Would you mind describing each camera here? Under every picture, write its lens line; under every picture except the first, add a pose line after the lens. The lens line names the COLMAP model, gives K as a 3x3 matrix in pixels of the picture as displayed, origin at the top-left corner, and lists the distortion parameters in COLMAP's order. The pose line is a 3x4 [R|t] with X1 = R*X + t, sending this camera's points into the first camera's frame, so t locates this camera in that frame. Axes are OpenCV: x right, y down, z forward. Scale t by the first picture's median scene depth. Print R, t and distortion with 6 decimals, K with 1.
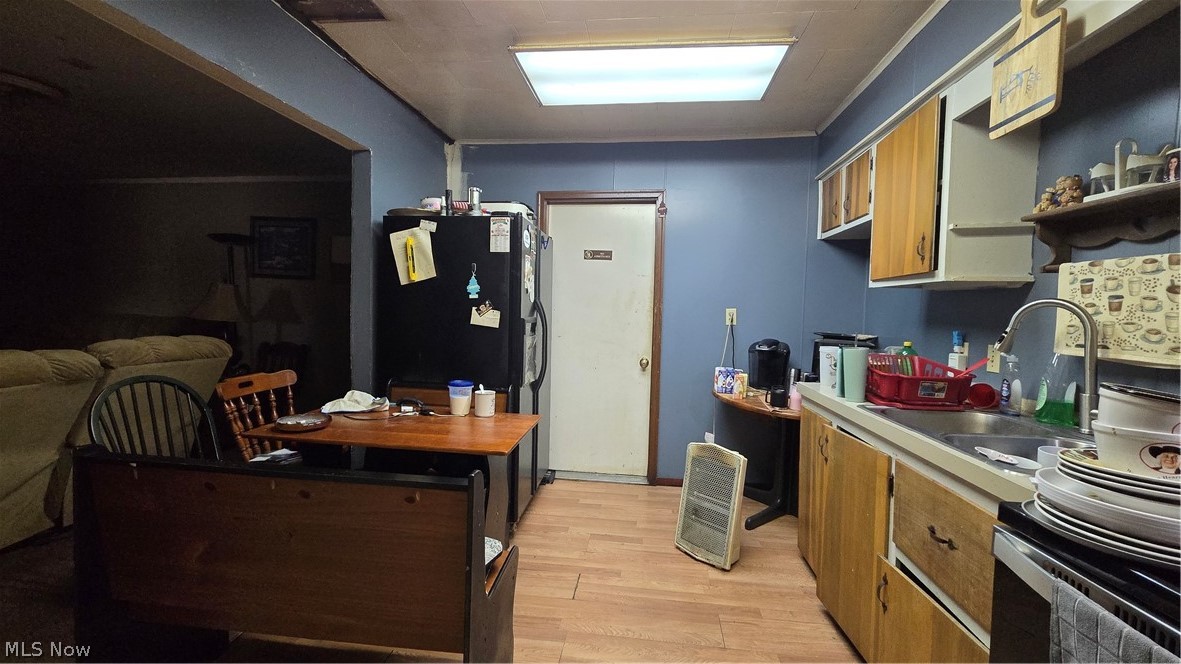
lens RADIAL K [[485.7, 0, 592.8], [0, 485.7, 330.2], [0, 0, 1]] dist [0.003595, 0.000308]
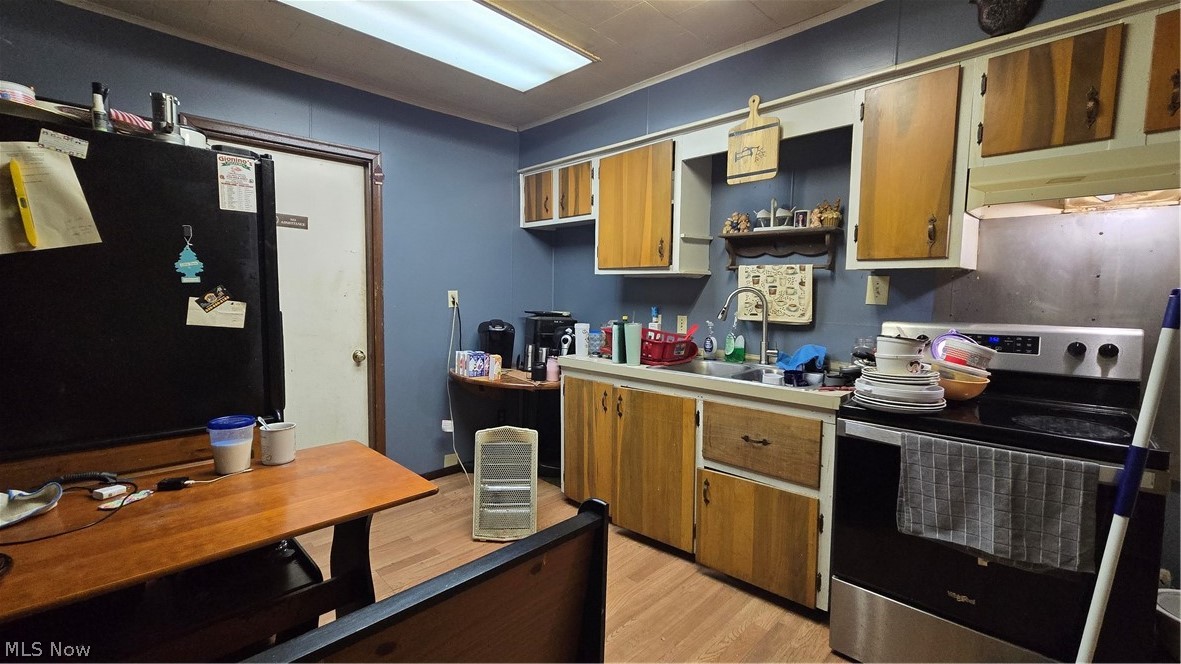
lens RADIAL K [[485.7, 0, 597.3], [0, 485.7, 329.8], [0, 0, 1]] dist [0.003595, 0.000308]
pose [[0.616851, -0.076351, 0.783368, -0.463580], [0.035247, 0.996965, 0.069414, -0.035145], [-0.786290, -0.015207, 0.617670, 0.247070]]
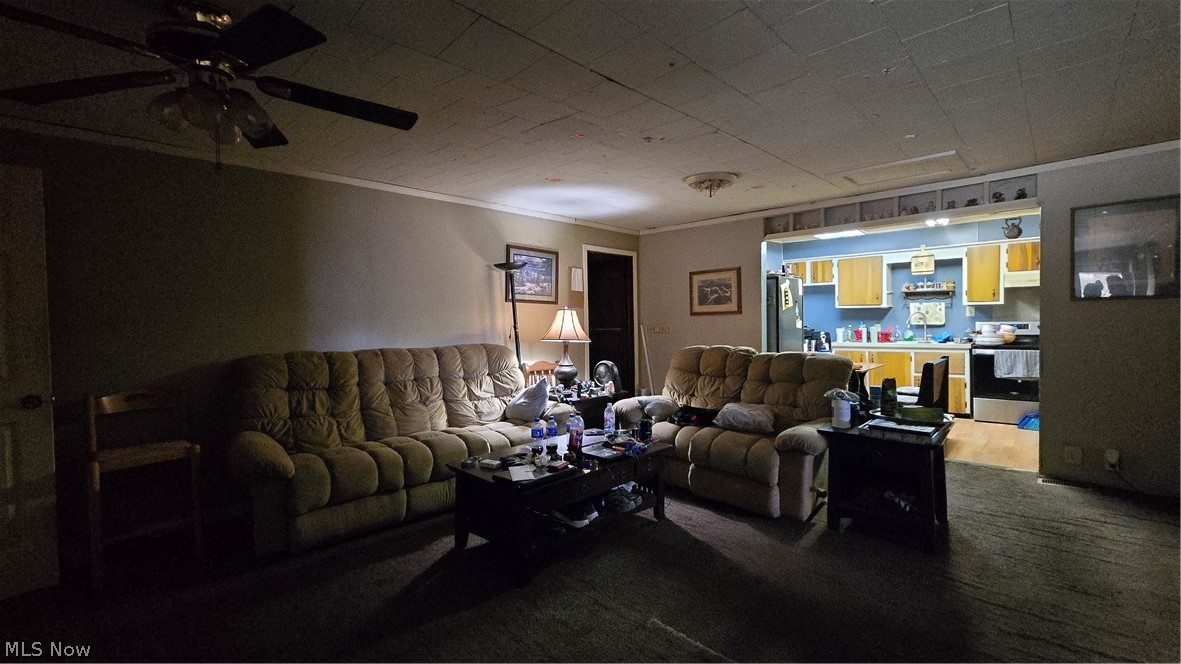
lens RADIAL K [[485.7, 0, 593.0], [0, 485.7, 329.0], [0, 0, 1]] dist [0.003595, 0.000308]
pose [[0.600507, -0.051475, 0.797961, -2.900775], [0.065618, 0.997732, 0.014981, -0.111188], [-0.796923, 0.043364, 0.602523, 0.460757]]
